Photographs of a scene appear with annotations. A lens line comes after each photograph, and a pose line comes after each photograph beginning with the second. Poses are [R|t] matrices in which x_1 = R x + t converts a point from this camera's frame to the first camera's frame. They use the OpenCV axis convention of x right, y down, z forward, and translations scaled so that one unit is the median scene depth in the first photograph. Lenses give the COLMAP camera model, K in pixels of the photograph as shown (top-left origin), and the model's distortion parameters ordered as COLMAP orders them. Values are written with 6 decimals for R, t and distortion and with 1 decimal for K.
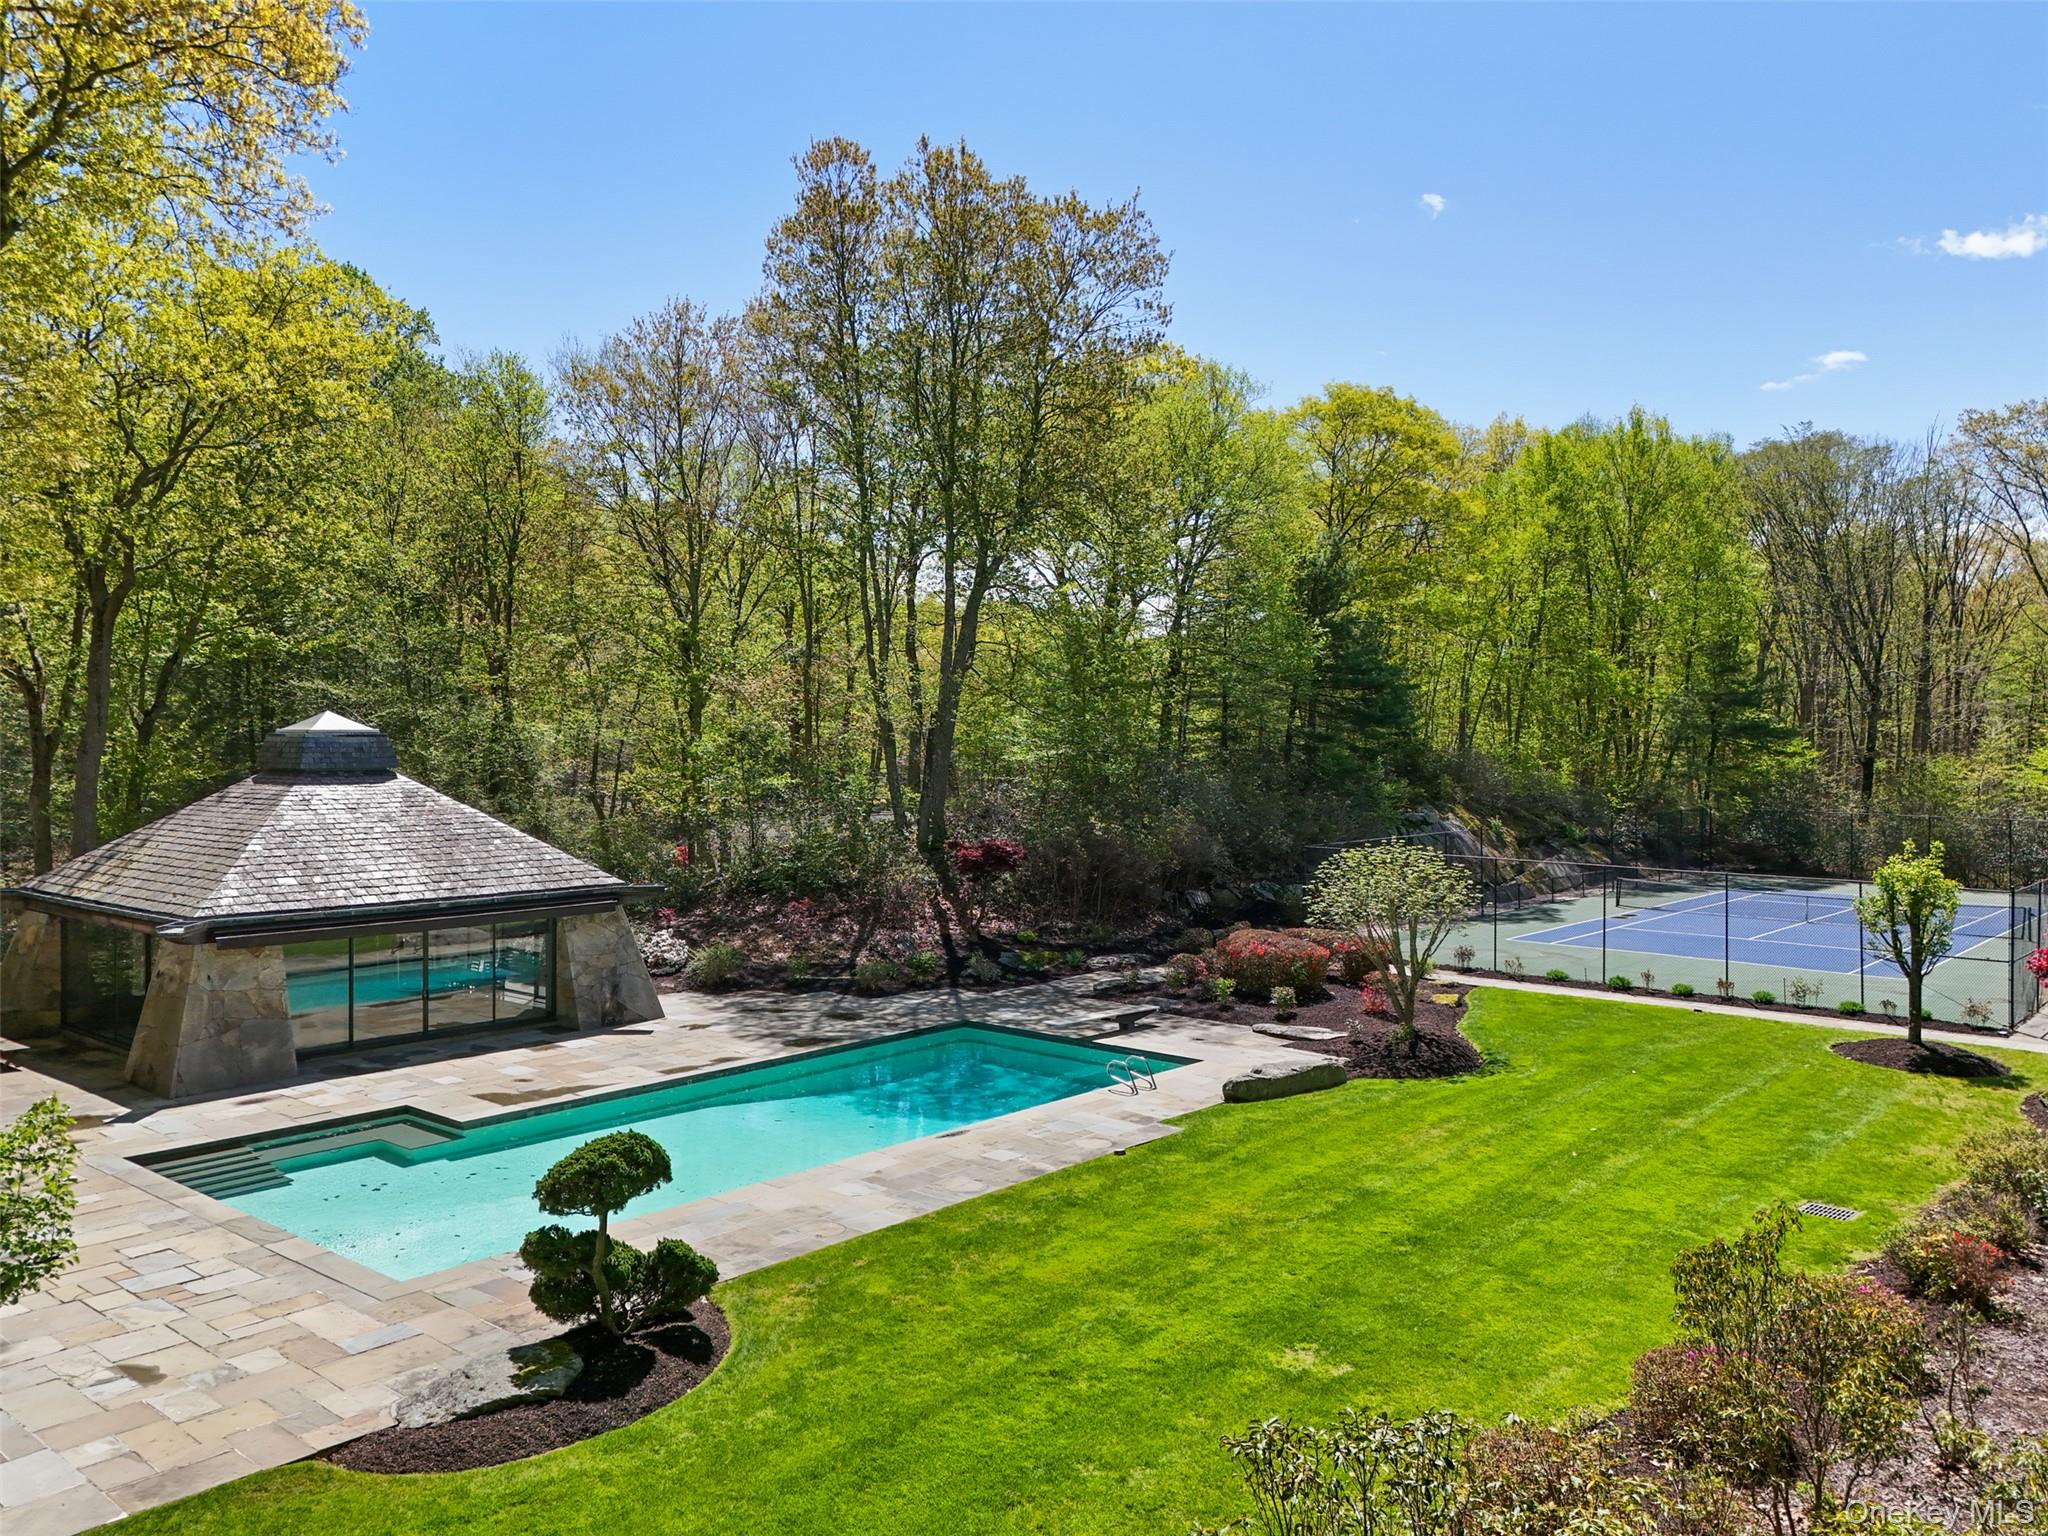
lens RADIAL K [[1478.4, 0, 1027.5], [0, 1478.4, 774.4], [0, 0, 1]] dist [0.031154, -0.005109]
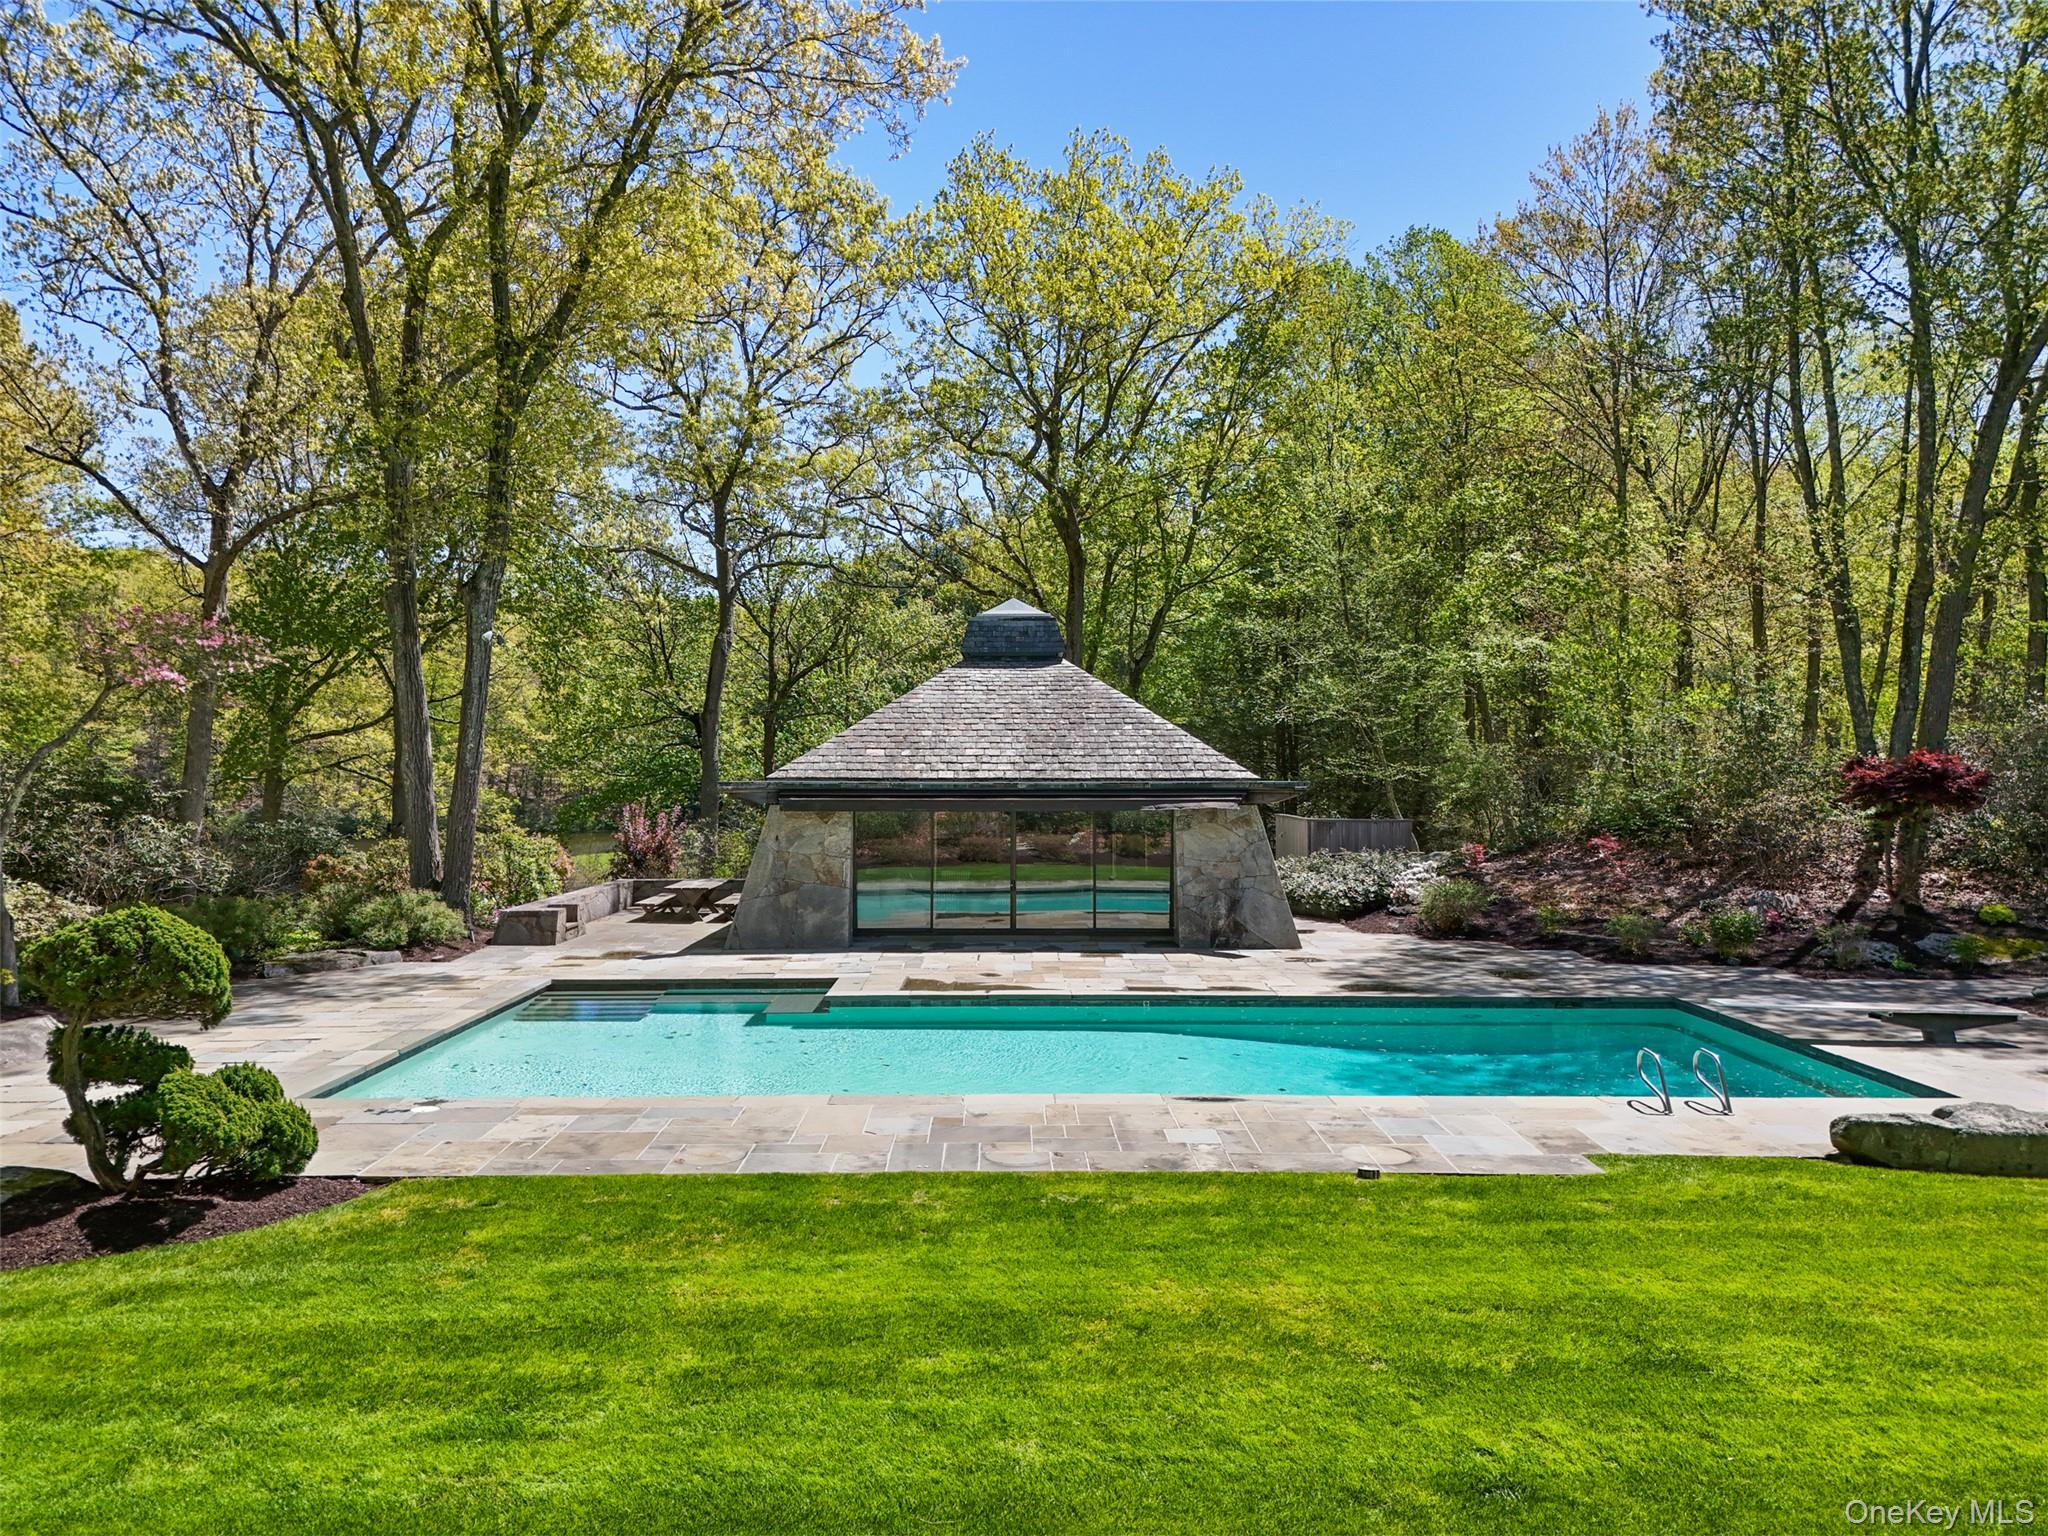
lens RADIAL K [[1478.4, 0, 1026.3], [0, 1478.4, 751.0], [0, 0, 1]] dist [0.031154, -0.005109]
pose [[0.682619, -0.003917, -0.730764, 0.281131], [-0.011309, 0.999809, -0.015924, 0.085445], [0.730687, 0.019134, 0.682444, 0.409972]]
